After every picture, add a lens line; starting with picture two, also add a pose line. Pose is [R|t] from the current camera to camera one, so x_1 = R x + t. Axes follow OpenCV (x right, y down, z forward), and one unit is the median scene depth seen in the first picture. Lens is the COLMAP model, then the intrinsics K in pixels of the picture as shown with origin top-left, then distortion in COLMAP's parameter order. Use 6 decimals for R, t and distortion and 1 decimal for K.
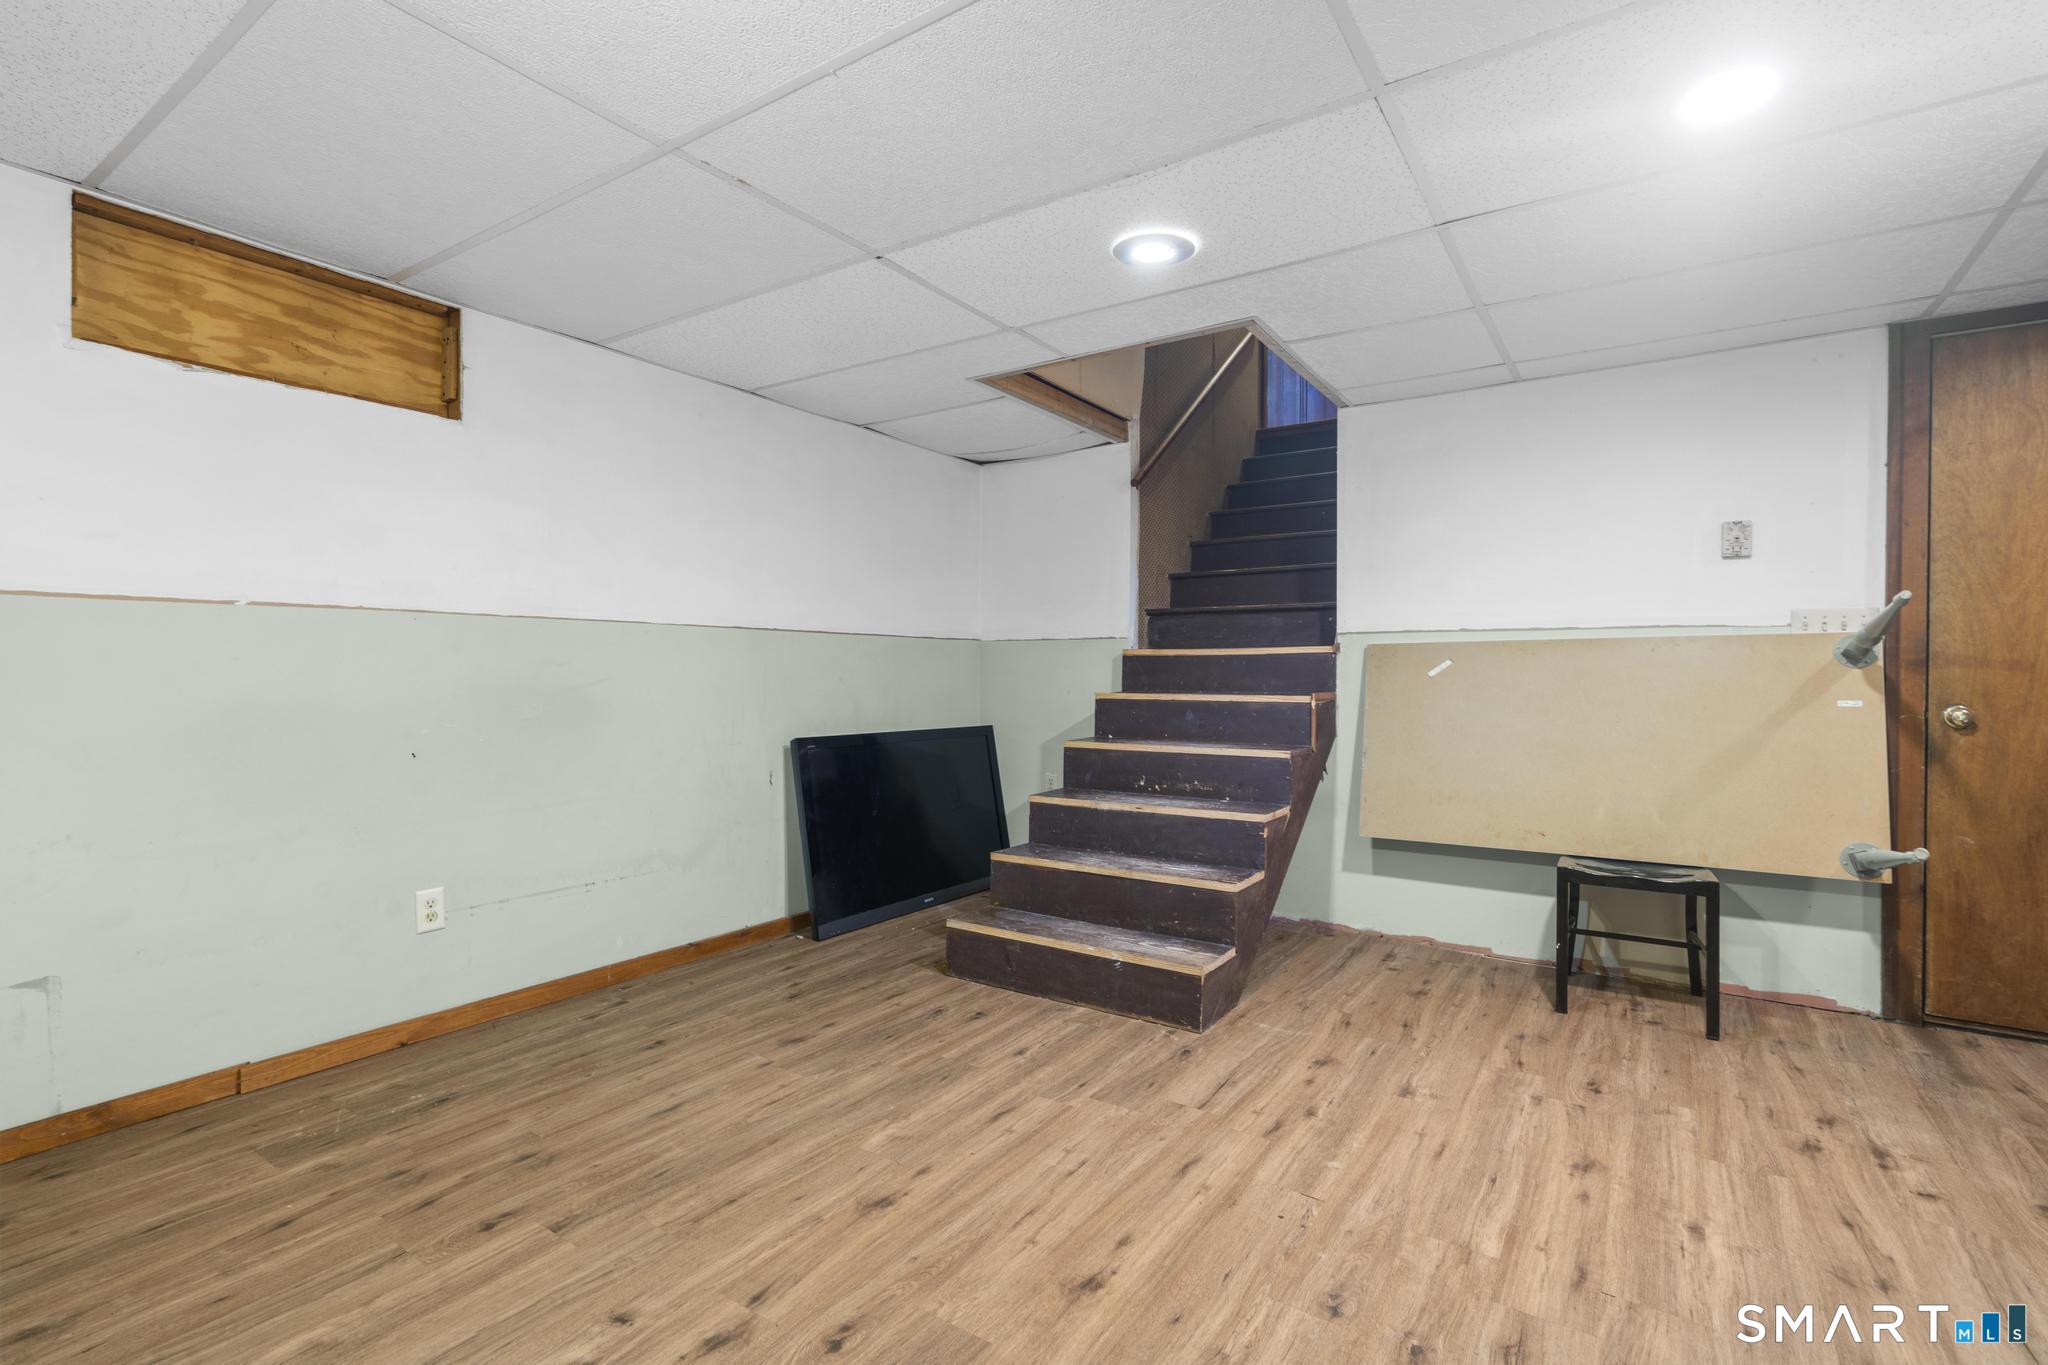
lens RADIAL K [[945.9, 0, 1025.2], [0, 945.9, 678.0], [0, 0, 1]] dist [-0.000641, -0.000094]
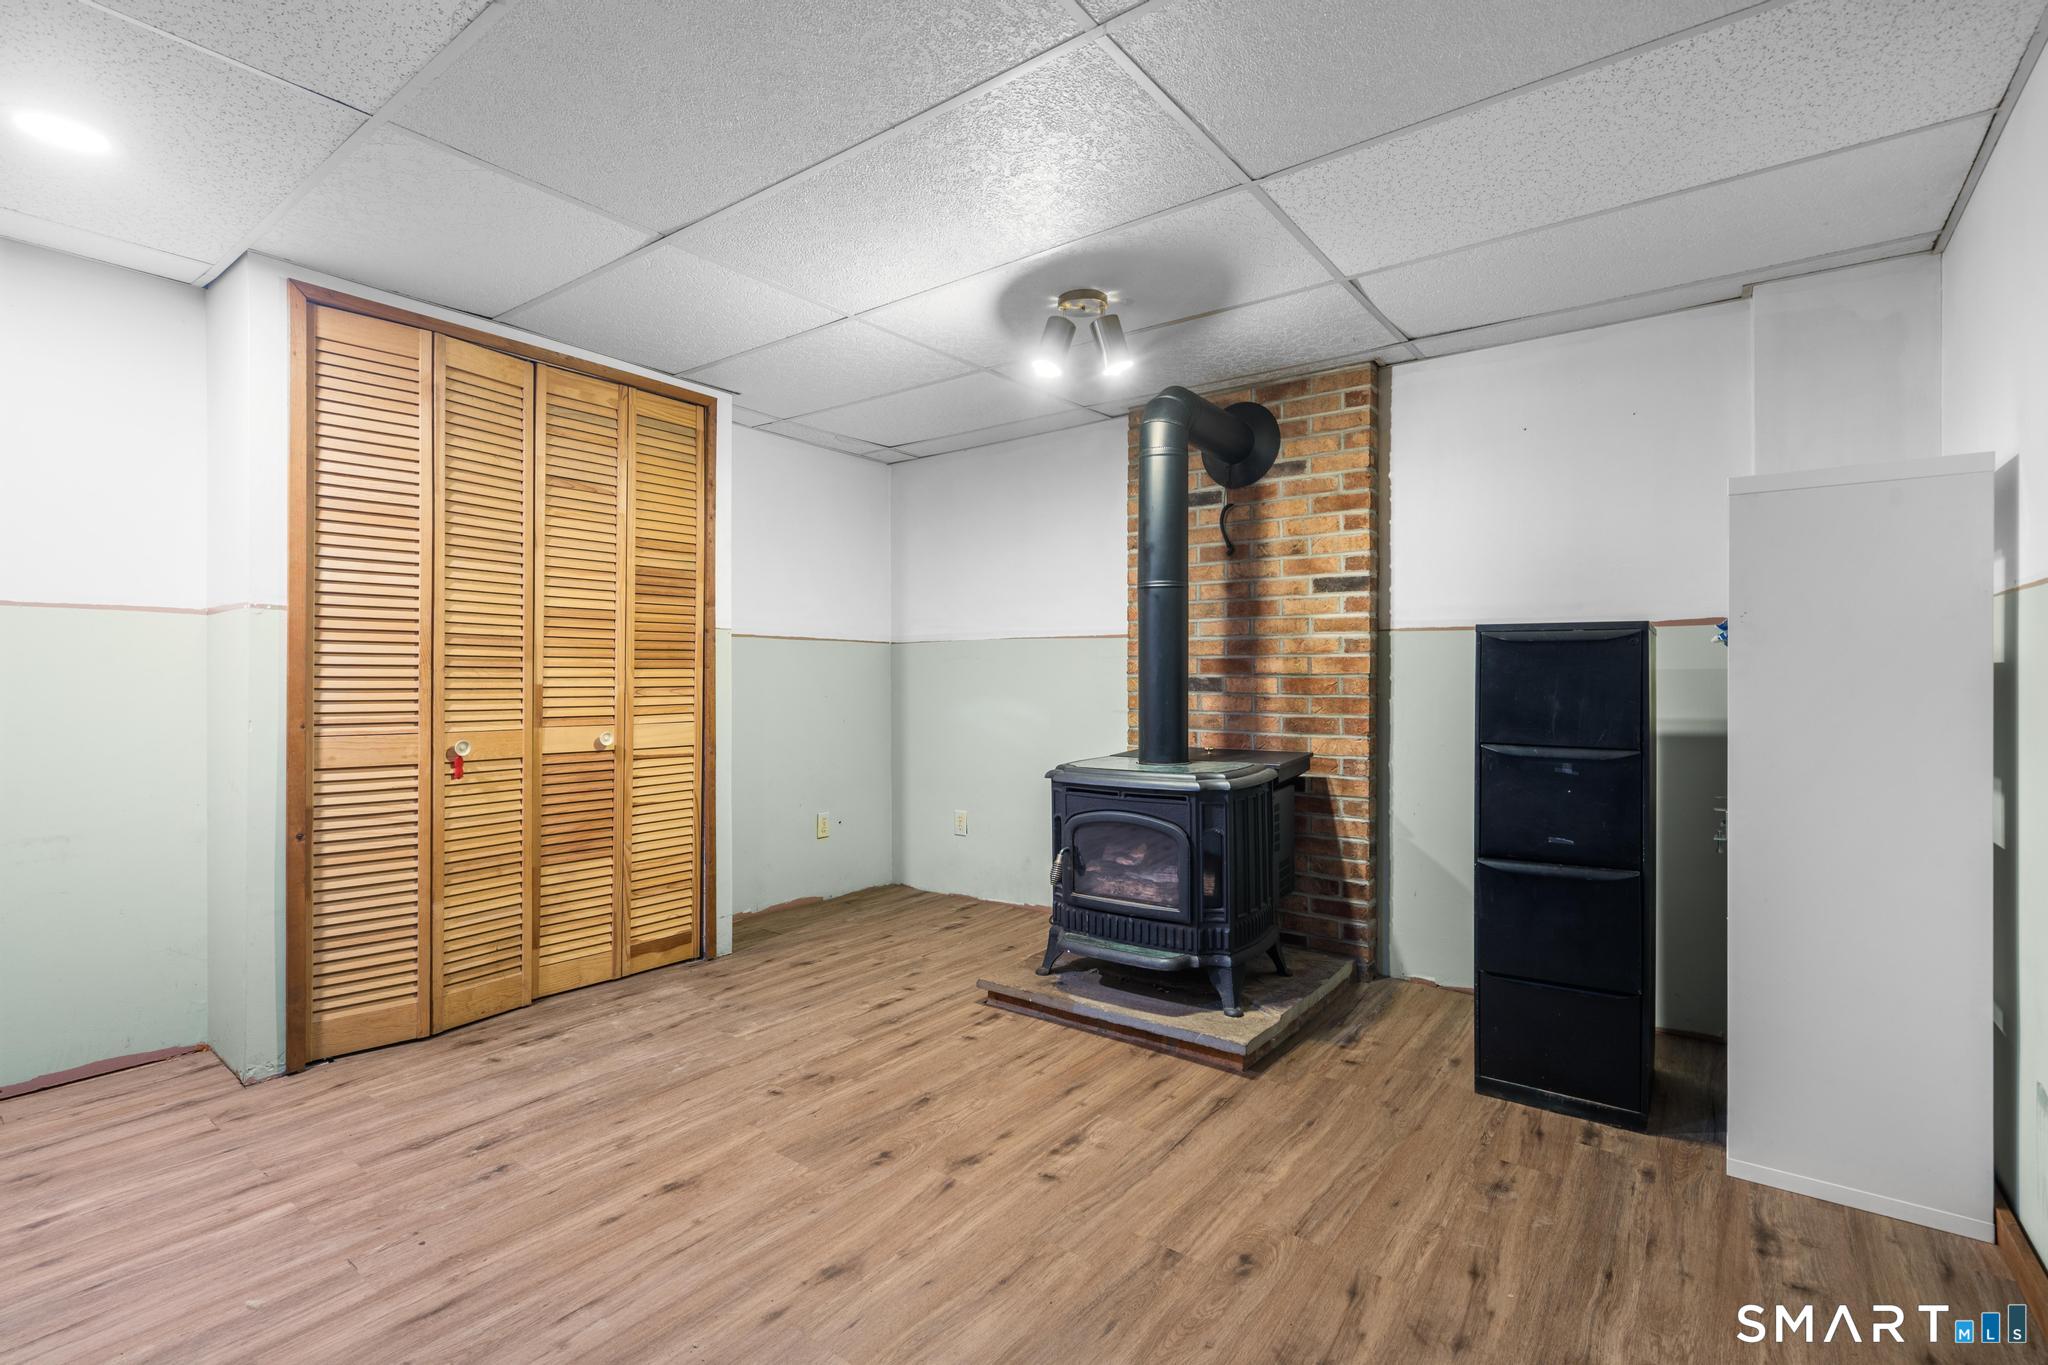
lens RADIAL K [[945.9, 0, 1023.1], [0, 945.9, 677.8], [0, 0, 1]] dist [-0.000641, -0.000094]
pose [[-0.998783, -0.006796, 0.048855, -0.397419], [-0.006507, 0.999960, 0.006061, -0.011188], [-0.048894, 0.005736, -0.998788, 2.020155]]
